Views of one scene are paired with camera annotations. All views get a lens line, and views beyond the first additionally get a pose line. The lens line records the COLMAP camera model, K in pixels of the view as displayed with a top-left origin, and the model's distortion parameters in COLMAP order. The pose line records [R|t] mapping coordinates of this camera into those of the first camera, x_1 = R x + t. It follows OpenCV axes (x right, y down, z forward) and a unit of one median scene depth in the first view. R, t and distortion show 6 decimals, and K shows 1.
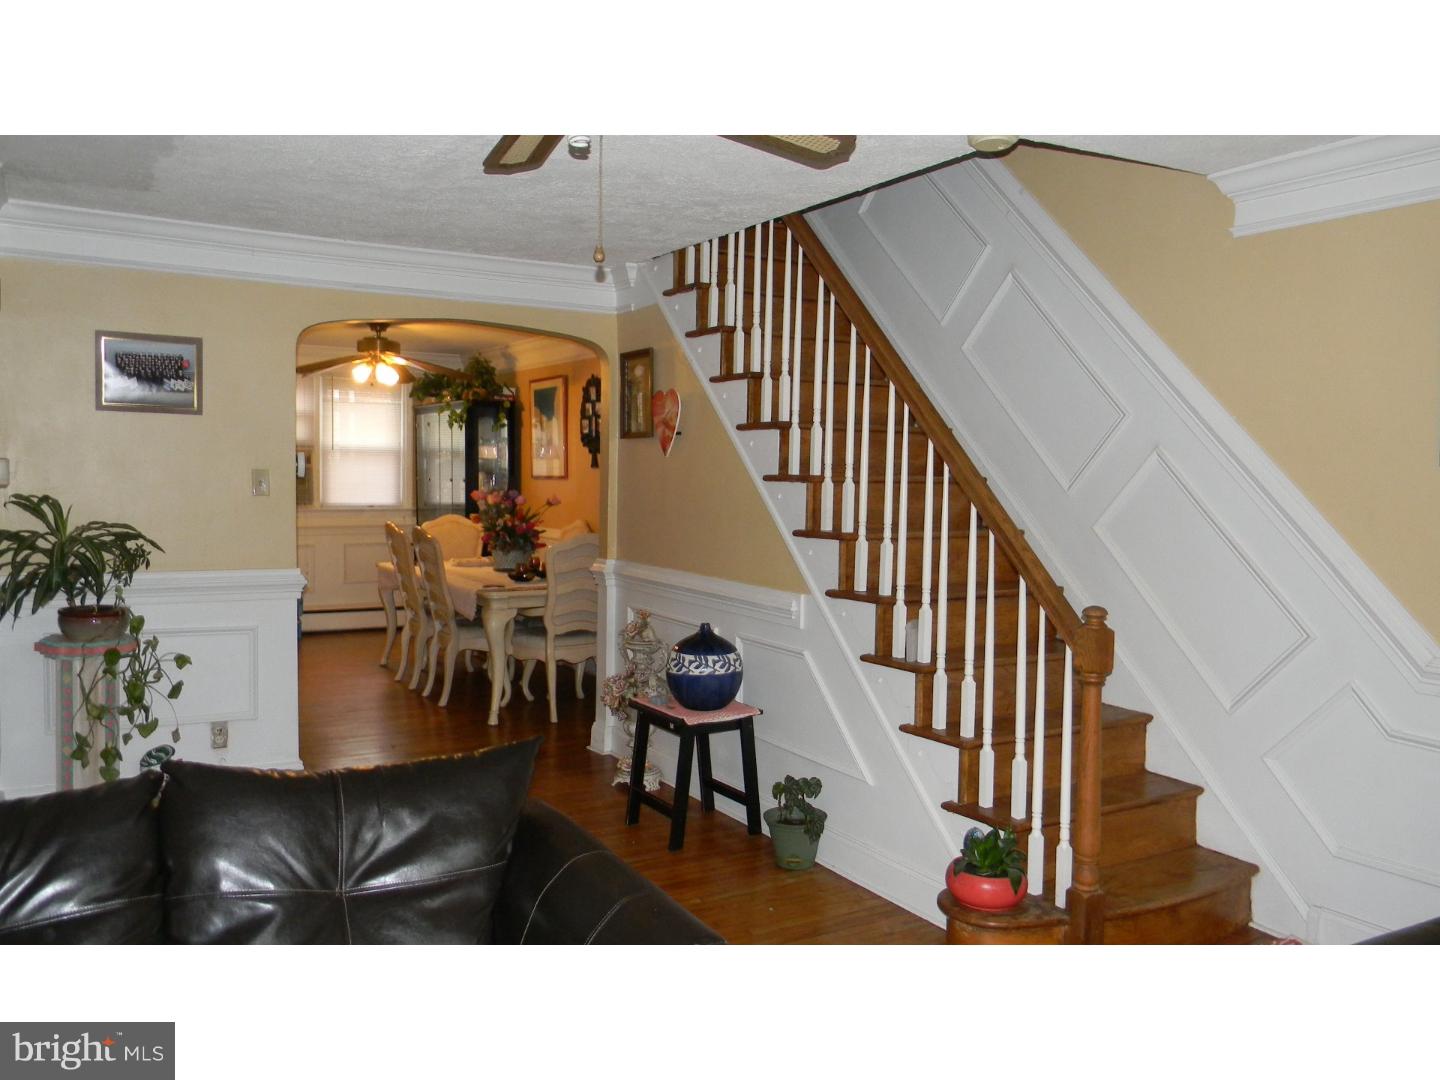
lens RADIAL K [[1178.4, 0, 713.0], [0, 1178.4, 546.8], [0, 0, 1]] dist [-0.004994, 0.000306]
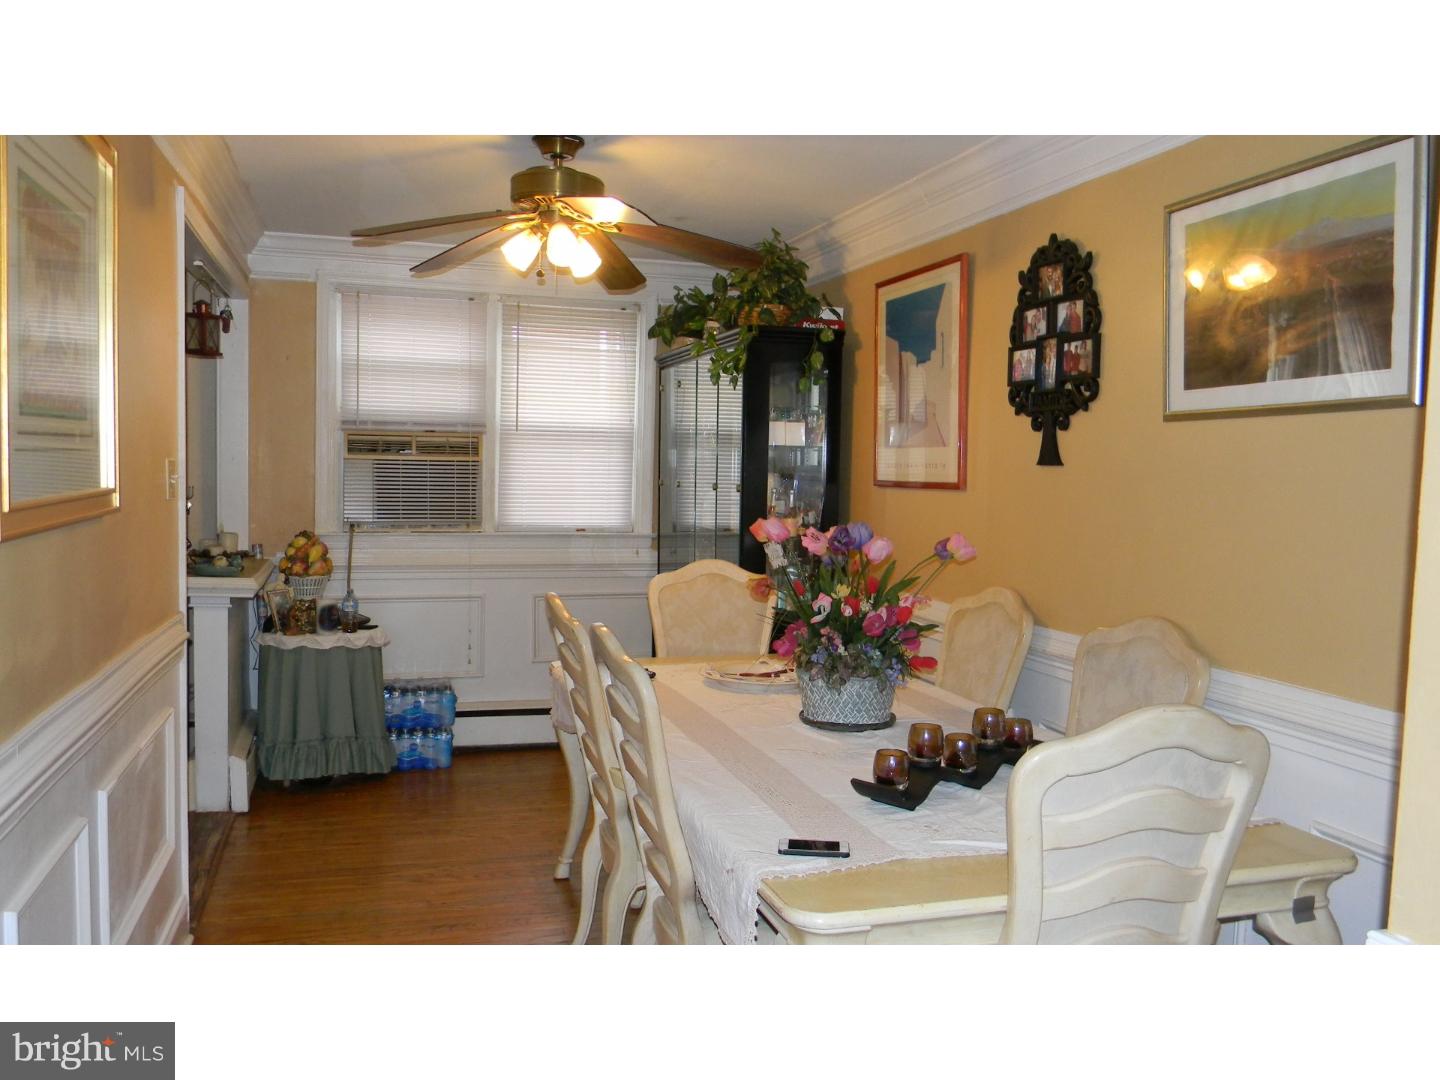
lens RADIAL K [[1178.4, 0, 718.5], [0, 1178.4, 535.3], [0, 0, 1]] dist [-0.004994, 0.000306]
pose [[0.972958, 0.023522, -0.229781, -0.103841], [-0.025832, 0.999641, -0.007051, -0.032724], [0.229533, 0.012796, 0.973217, 0.509574]]
